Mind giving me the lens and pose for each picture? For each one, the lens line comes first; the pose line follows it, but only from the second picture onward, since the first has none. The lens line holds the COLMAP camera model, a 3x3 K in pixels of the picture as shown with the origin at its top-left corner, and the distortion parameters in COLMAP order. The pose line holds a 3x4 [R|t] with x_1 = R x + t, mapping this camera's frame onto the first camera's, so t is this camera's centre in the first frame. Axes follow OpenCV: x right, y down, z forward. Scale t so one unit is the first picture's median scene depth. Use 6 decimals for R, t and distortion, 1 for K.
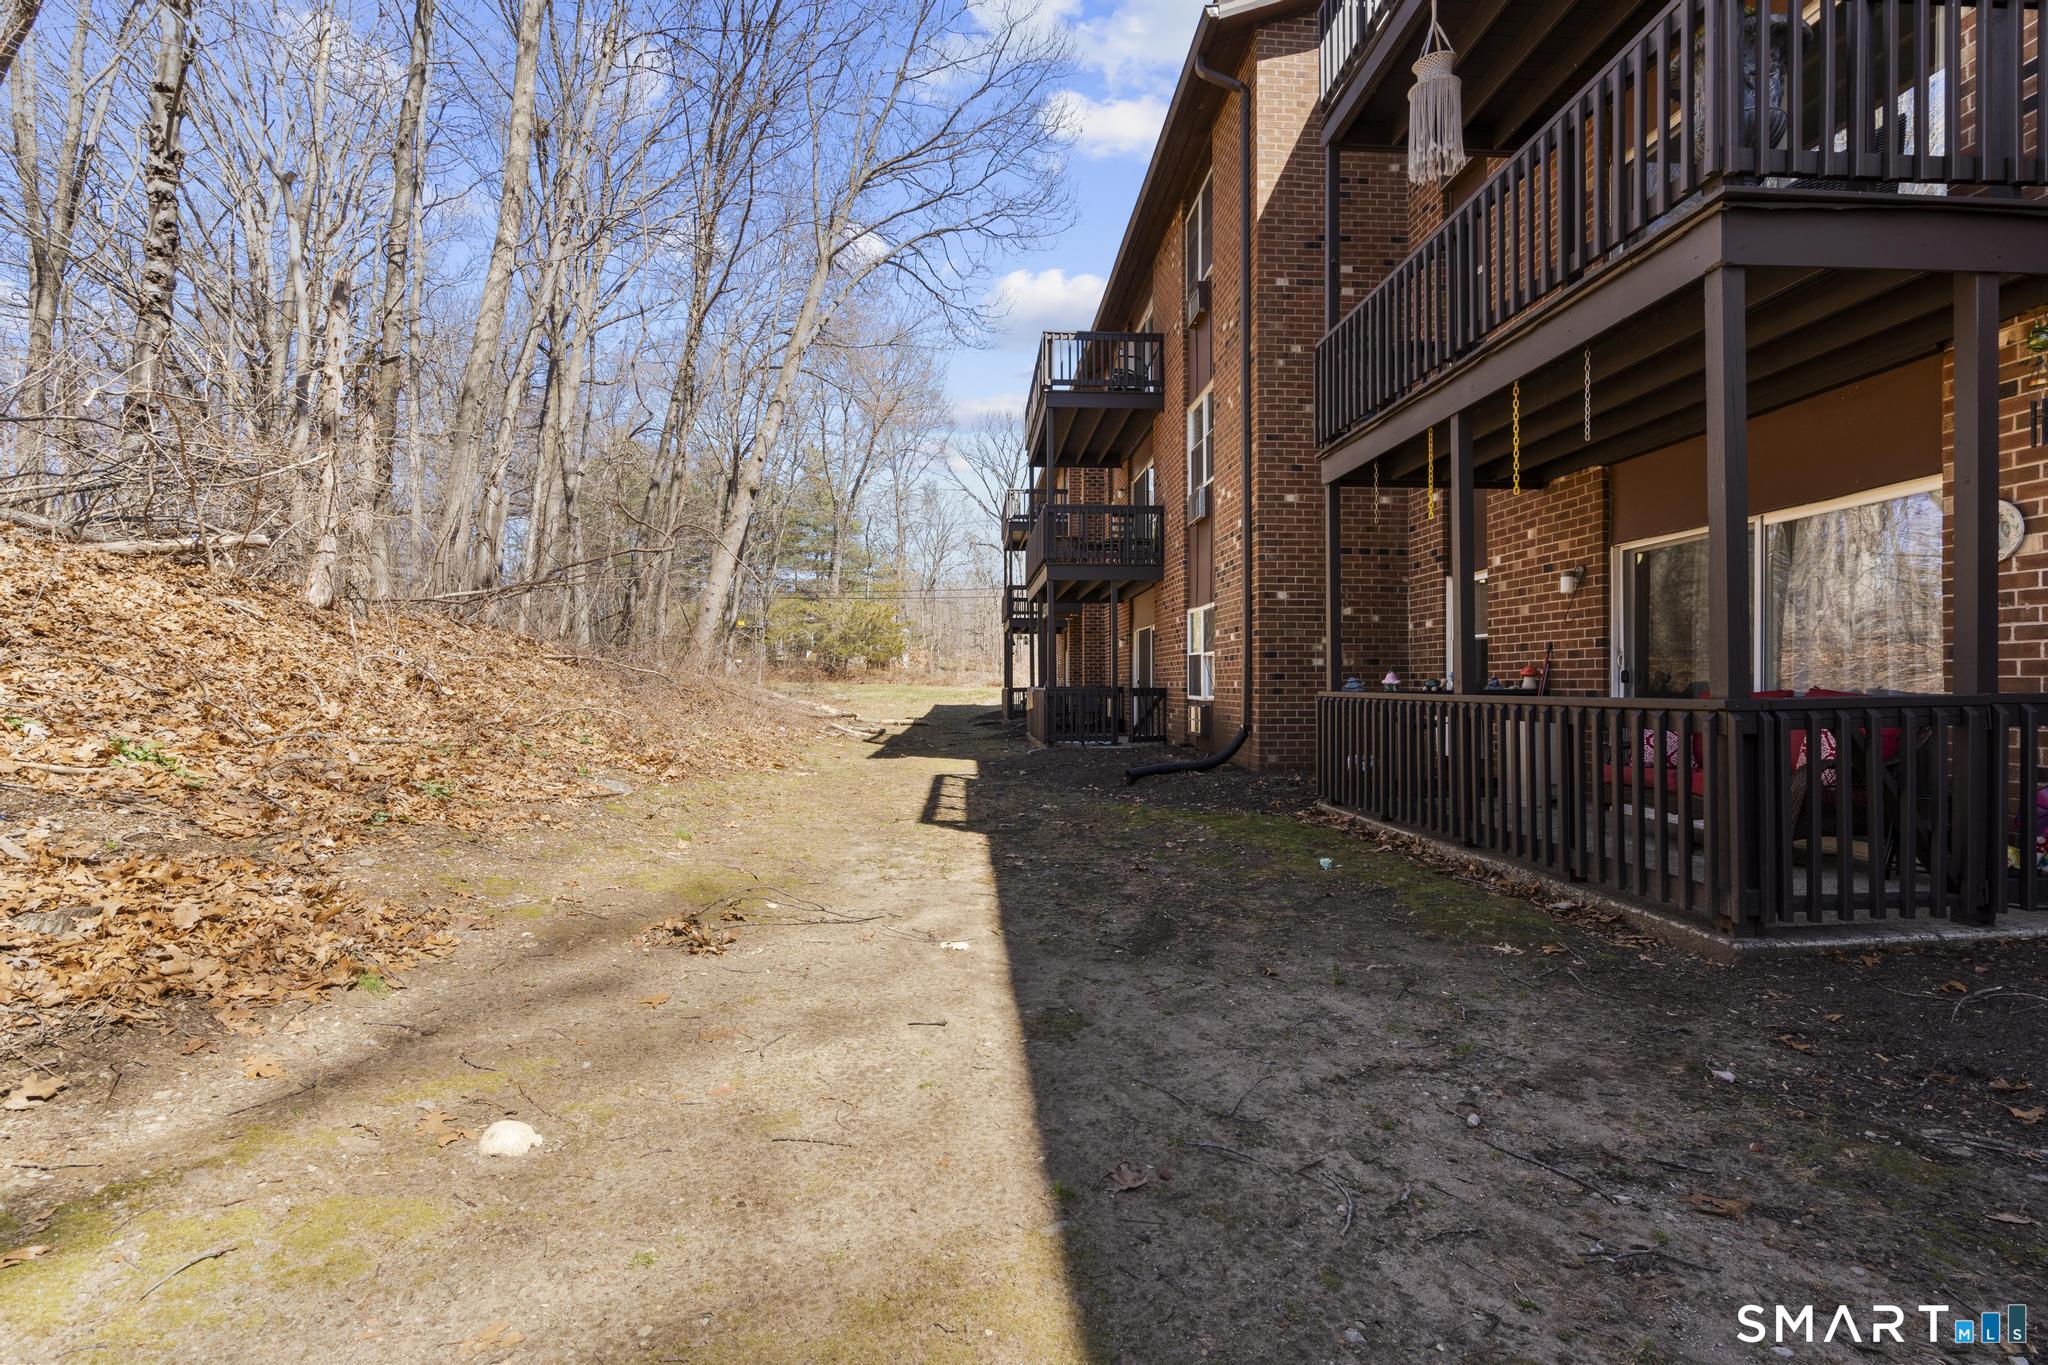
lens RADIAL K [[920.9, 0, 1023.1], [0, 920.9, 686.5], [0, 0, 1]] dist [-0.001749, 0.000419]
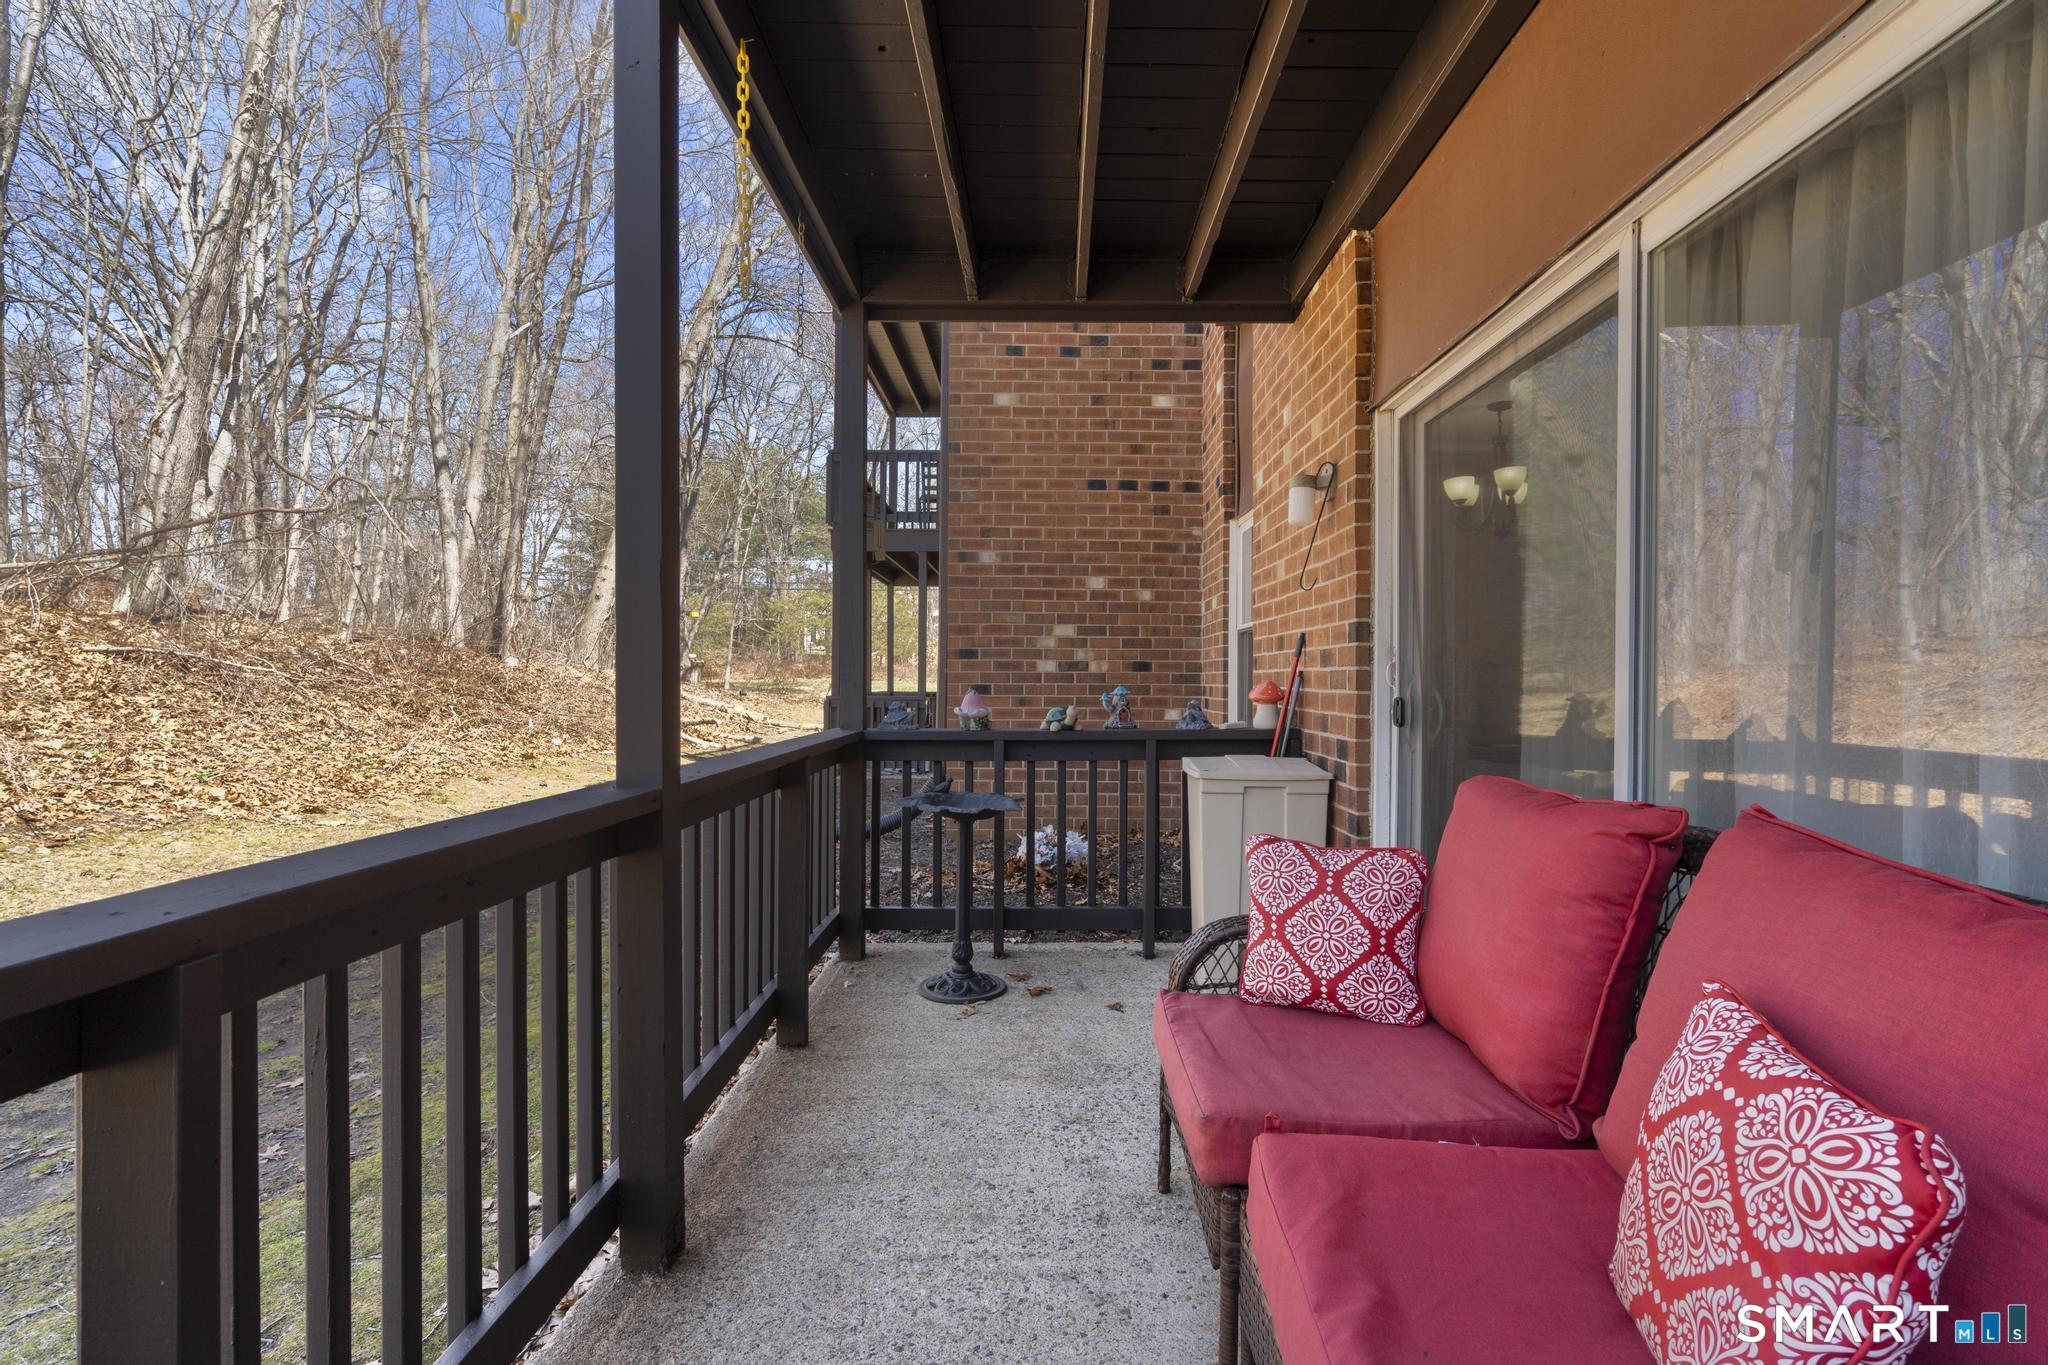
lens RADIAL K [[920.9, 0, 1023.1], [0, 920.9, 686.5], [0, 0, 1]] dist [-0.001749, 0.000419]
pose [[0.996291, 0.009003, -0.085574, 0.358693], [-0.008564, 0.999948, 0.005505, -0.016122], [0.085619, -0.004751, 0.996317, 0.387265]]
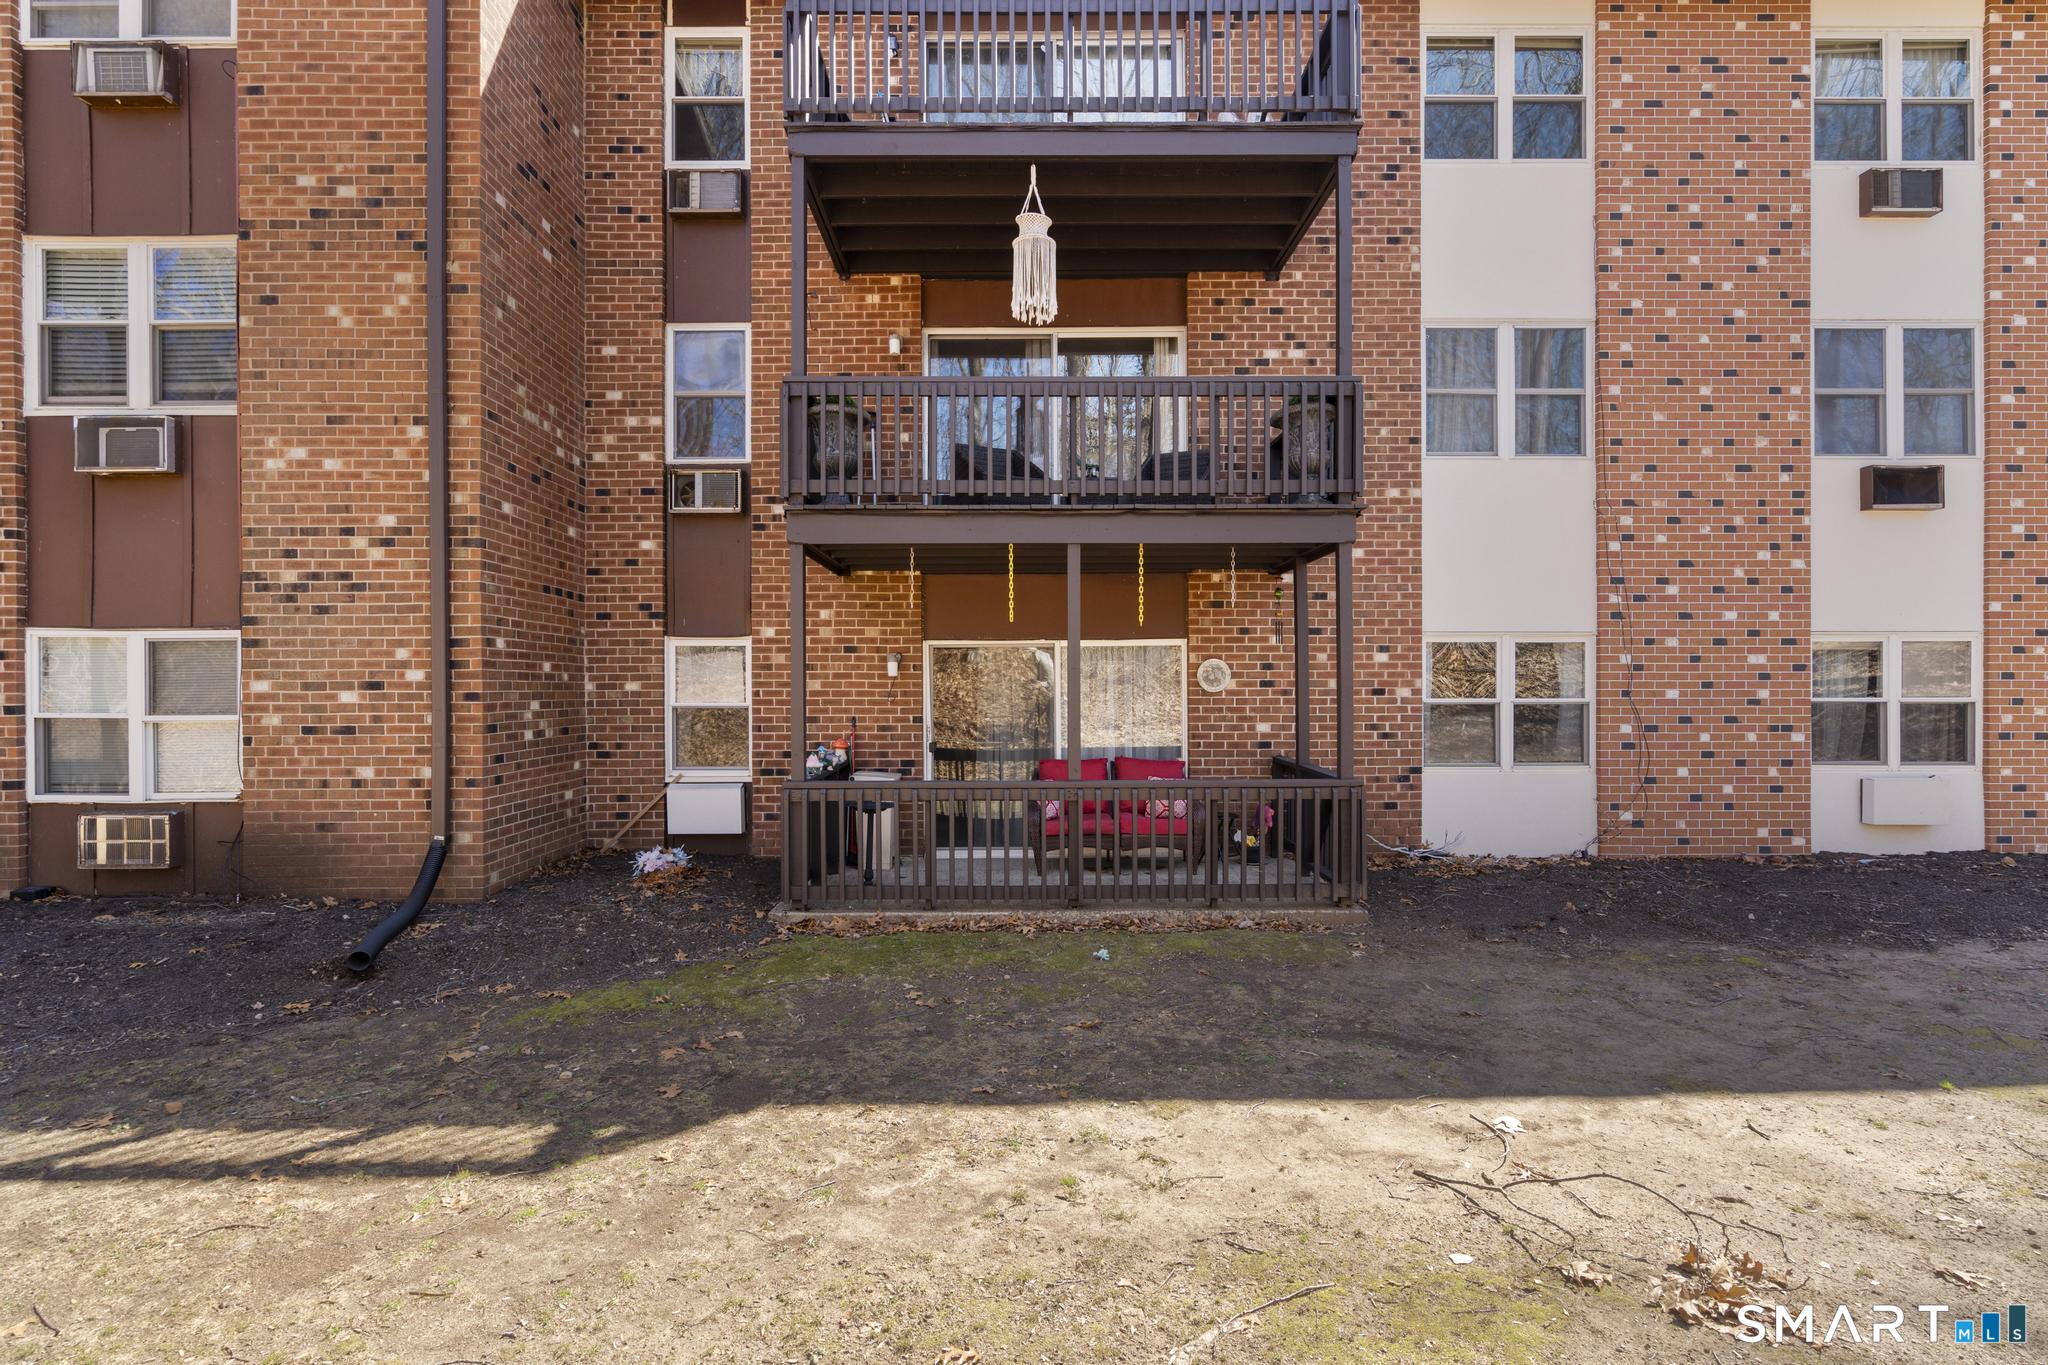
lens RADIAL K [[920.9, 0, 1023.1], [0, 920.9, 686.5], [0, 0, 1]] dist [-0.001749, 0.000419]
pose [[0.059891, 0.000886, 0.998205, -0.399771], [0.007141, 0.999974, -0.001316, -0.062209], [-0.998179, 0.007207, 0.059883, 0.558395]]
